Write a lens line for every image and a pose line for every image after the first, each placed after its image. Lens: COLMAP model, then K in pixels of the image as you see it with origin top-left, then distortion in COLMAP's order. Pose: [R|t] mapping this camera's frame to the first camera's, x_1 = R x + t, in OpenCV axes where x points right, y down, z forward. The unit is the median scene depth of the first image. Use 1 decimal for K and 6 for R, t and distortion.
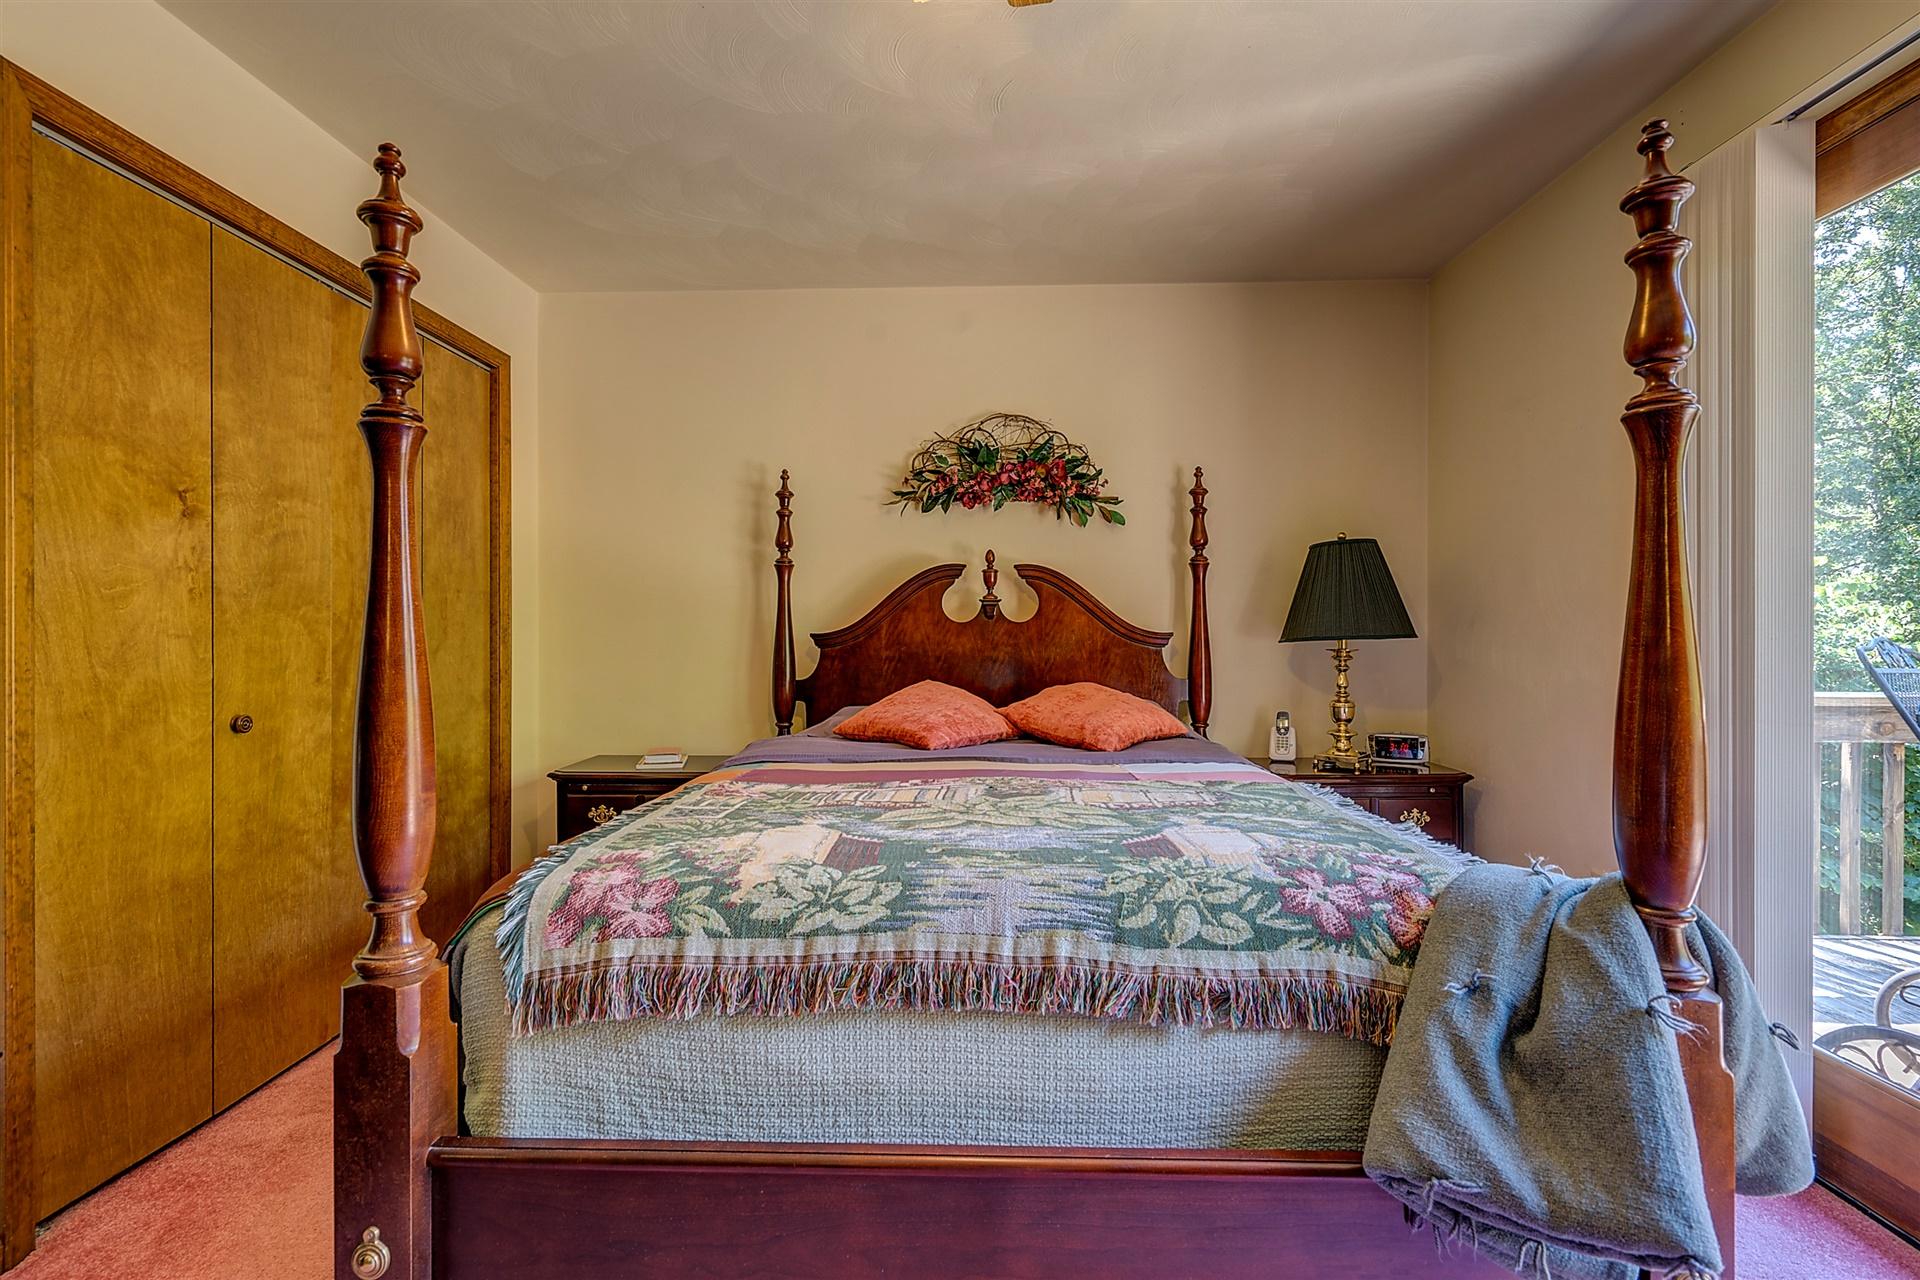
lens RADIAL K [[884.1, 0, 946.2], [0, 884.1, 637.0], [0, 0, 1]] dist [-0.002308, 0.002327]
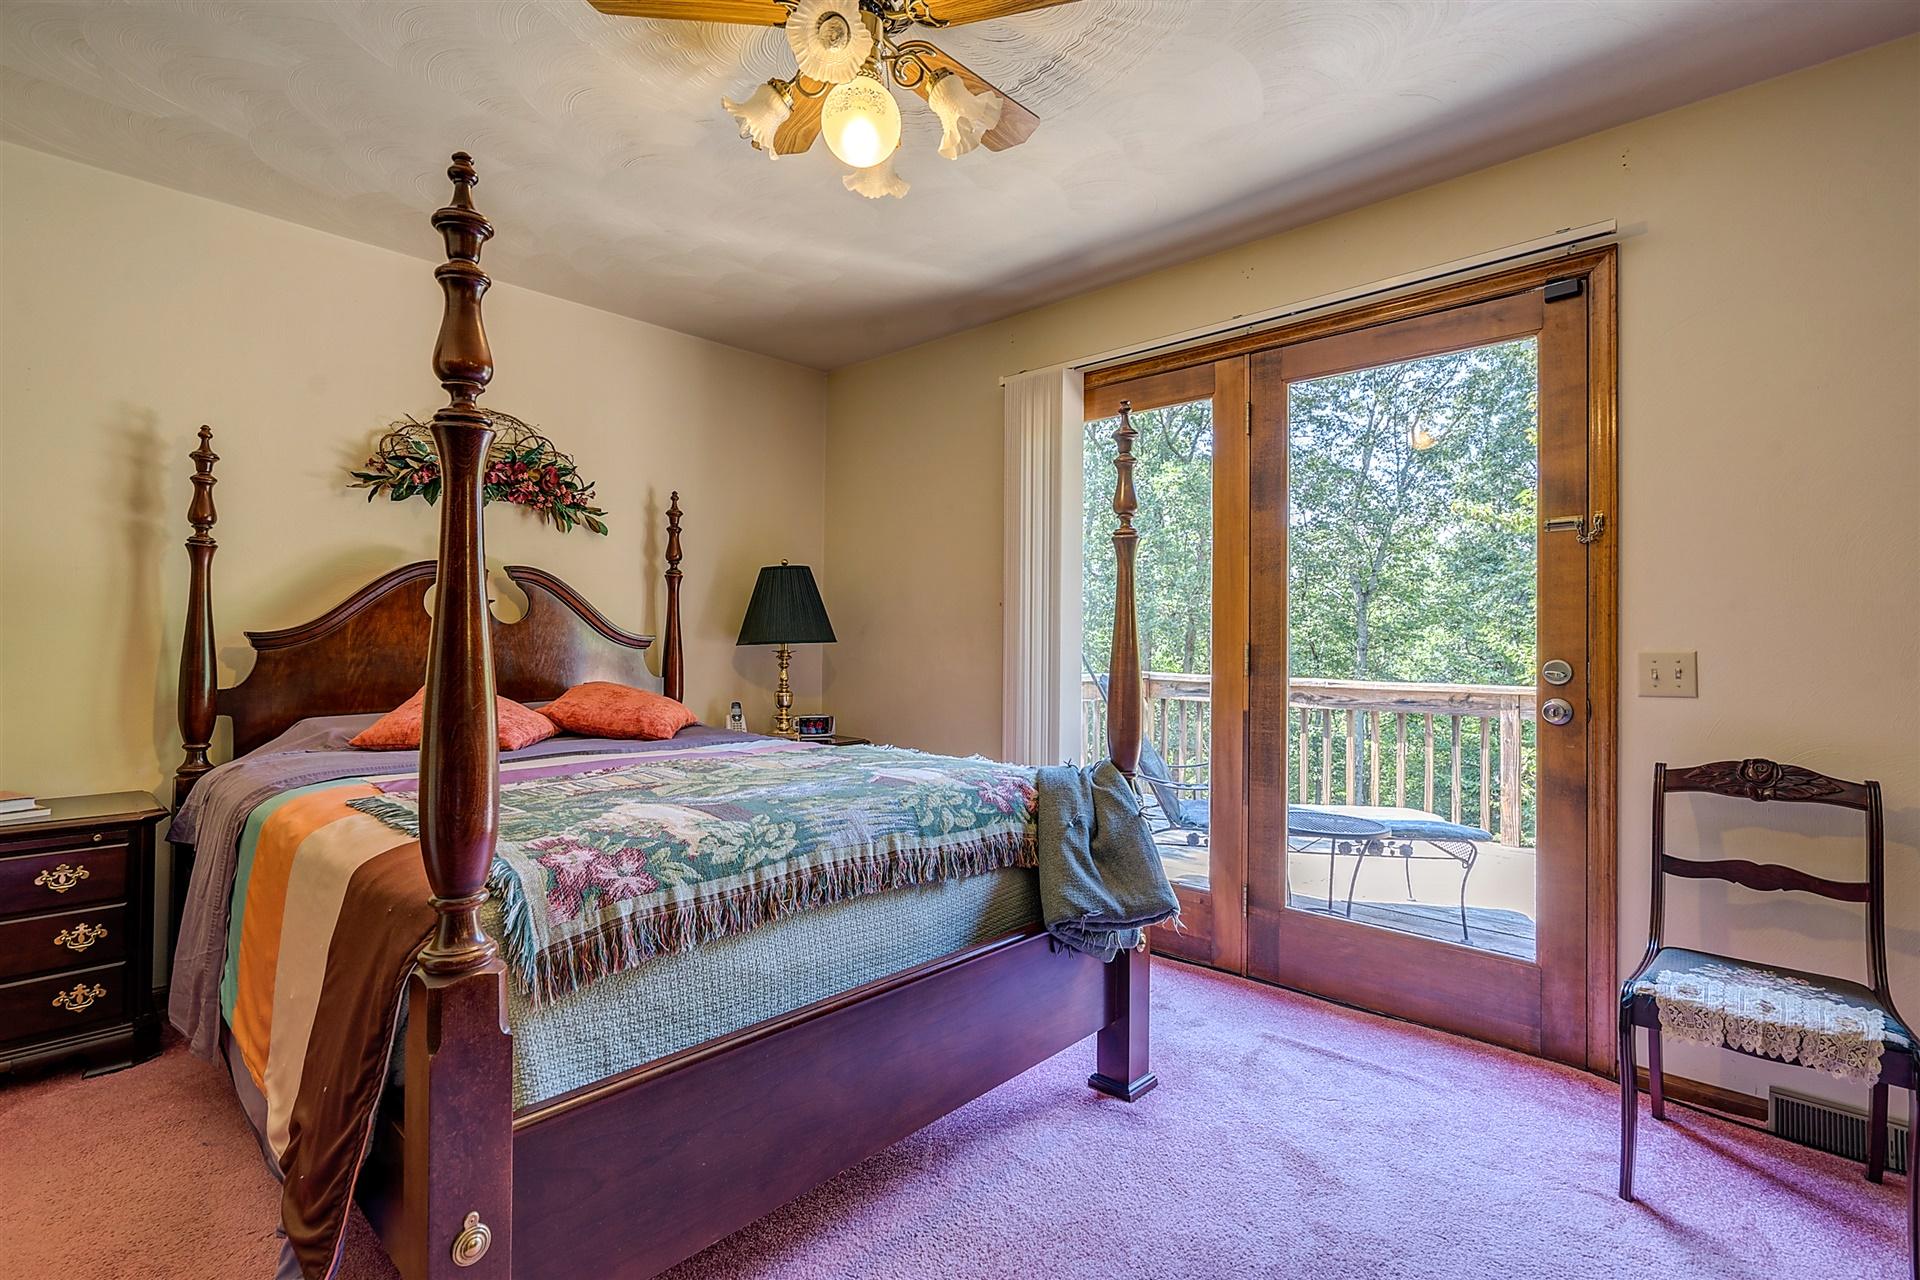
lens RADIAL K [[884.1, 0, 946.2], [0, 884.1, 637.0], [0, 0, 1]] dist [-0.002308, 0.002327]
pose [[0.670002, 0.010586, 0.742284, -0.940200], [-0.008607, 0.999942, -0.006491, 0.001172], [-0.742310, -0.002040, 0.670054, -0.086560]]
